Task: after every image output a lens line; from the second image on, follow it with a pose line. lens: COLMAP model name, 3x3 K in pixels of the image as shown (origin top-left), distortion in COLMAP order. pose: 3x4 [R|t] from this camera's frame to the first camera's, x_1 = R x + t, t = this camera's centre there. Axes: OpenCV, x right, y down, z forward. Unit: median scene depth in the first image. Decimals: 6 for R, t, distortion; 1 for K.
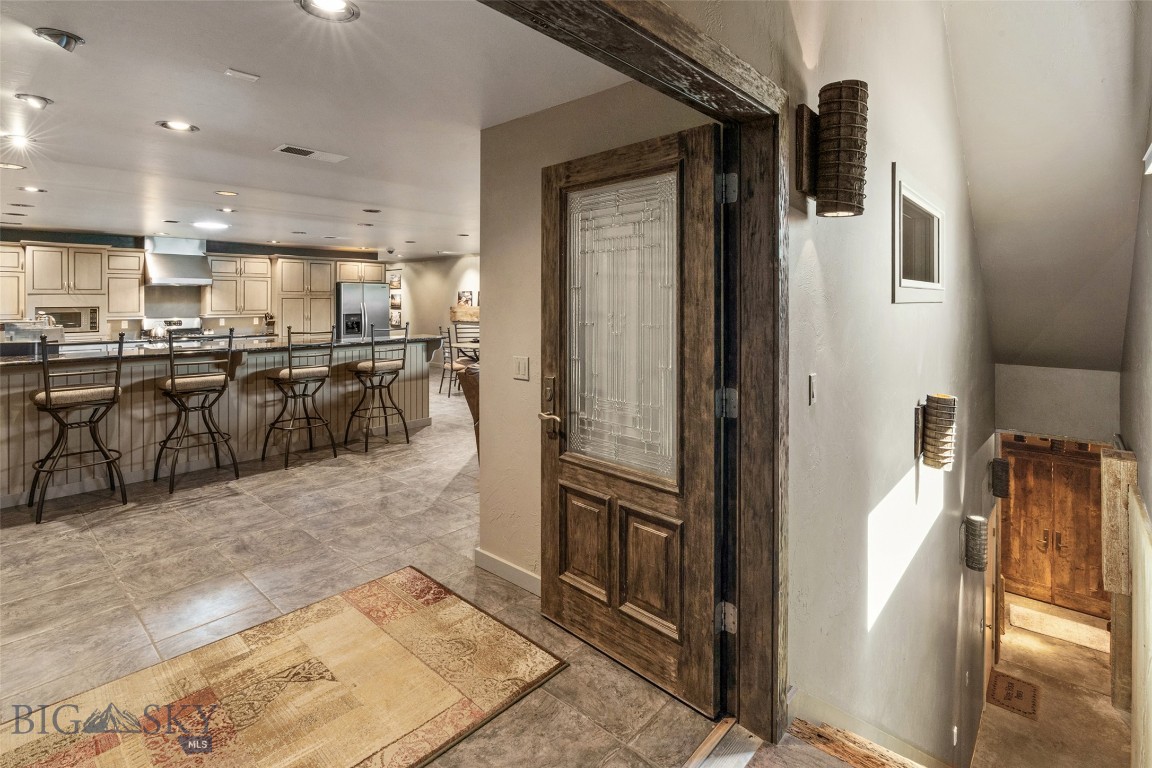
lens RADIAL K [[549.4, 0, 579.4], [0, 549.4, 314.7], [0, 0, 1]] dist [-0.001118, -0.000337]
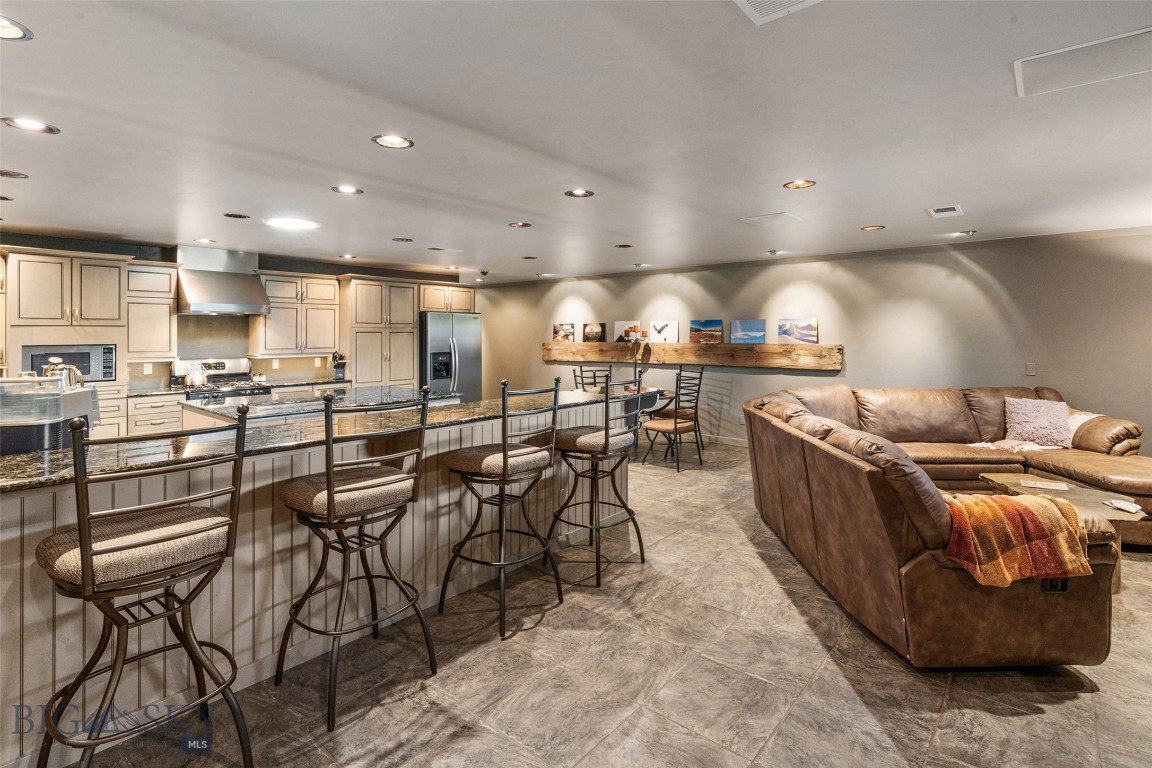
lens RADIAL K [[540.9, 0, 577.7], [0, 540.9, 344.9], [0, 0, 1]] dist [-0.001104, -0.000366]
pose [[0.999378, -0.000323, 0.035258, -0.287448], [0.000593, 0.999971, -0.007651, -0.007310], [-0.035254, 0.007667, 0.999349, 0.270705]]
